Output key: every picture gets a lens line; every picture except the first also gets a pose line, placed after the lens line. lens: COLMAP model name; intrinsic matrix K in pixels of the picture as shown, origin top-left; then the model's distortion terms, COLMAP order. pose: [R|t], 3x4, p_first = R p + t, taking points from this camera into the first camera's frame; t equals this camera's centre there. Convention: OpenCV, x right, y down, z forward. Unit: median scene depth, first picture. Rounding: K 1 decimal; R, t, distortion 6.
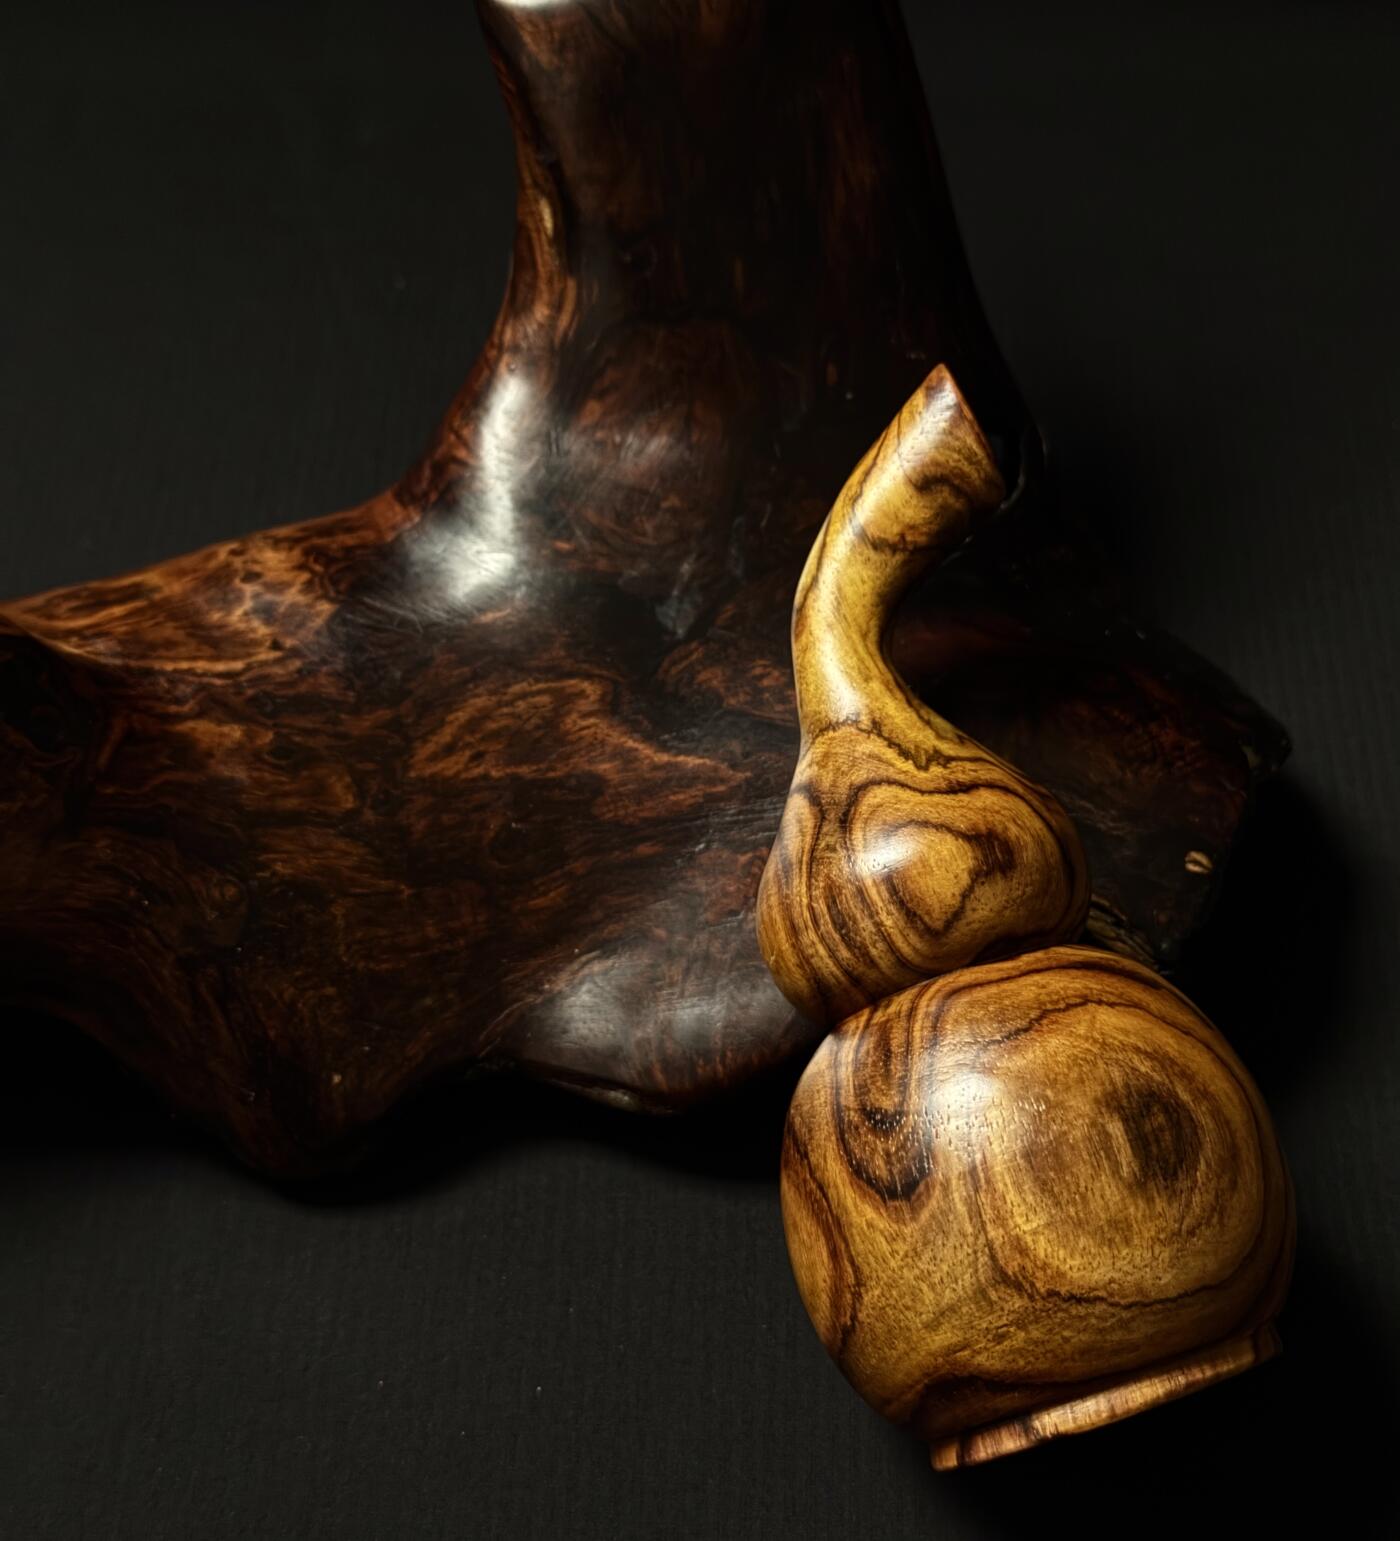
lens RADIAL K [[2644.1, 0, 697.9], [0, 2644.1, 724.7], [0, 0, 1]] dist [0.119399, -0.094812]
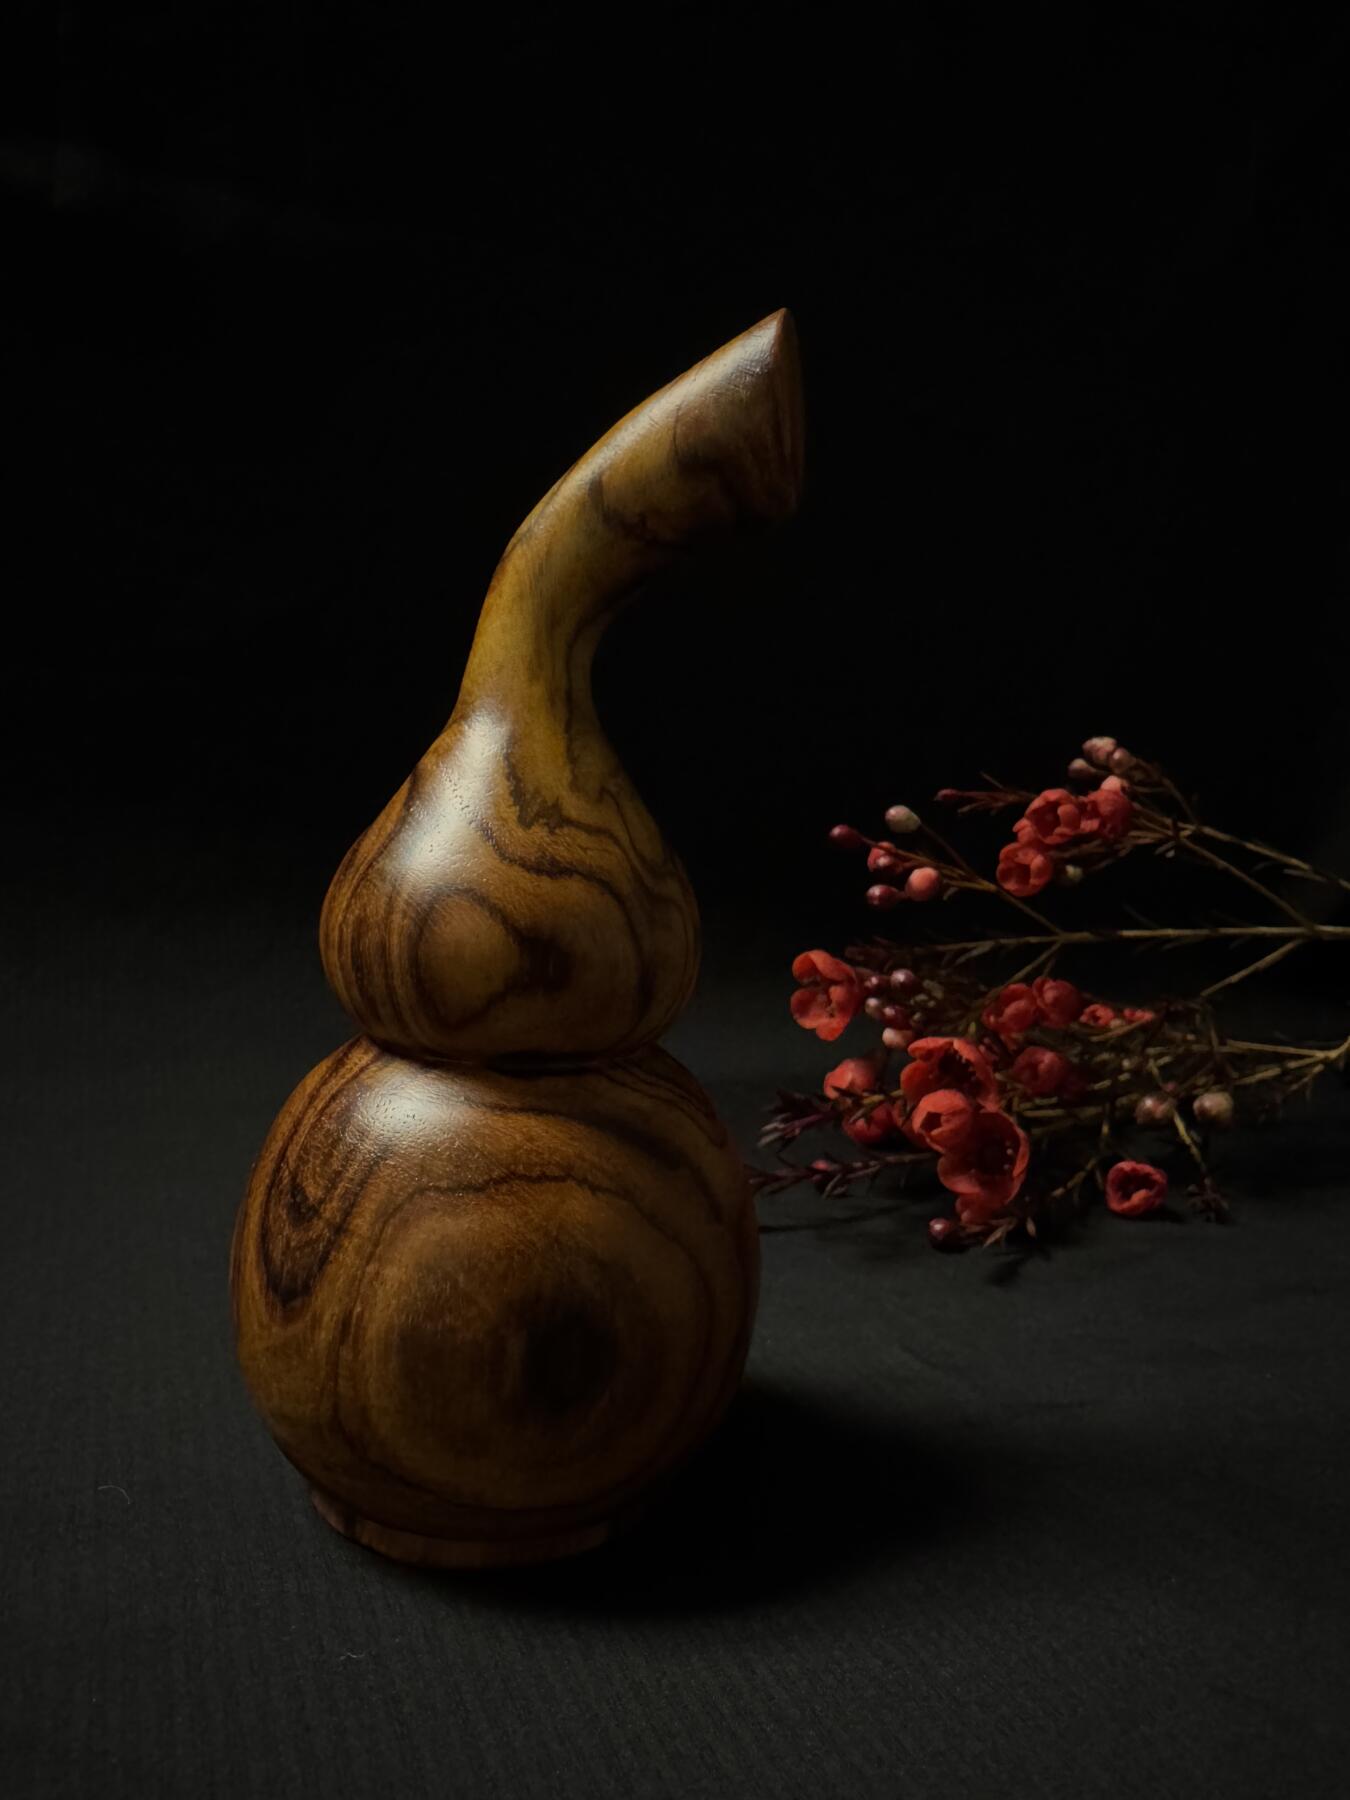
lens RADIAL K [[1199.4, 0, 674.4], [0, 1199.4, 998.1], [0, 0, 1]] dist [0.003424, 0.000028]
pose [[0.924144, 0.381928, -0.009472, 0.158671], [-0.343105, 0.840598, 0.419135, -0.114884], [0.168041, -0.384091, 0.907874, 0.674408]]
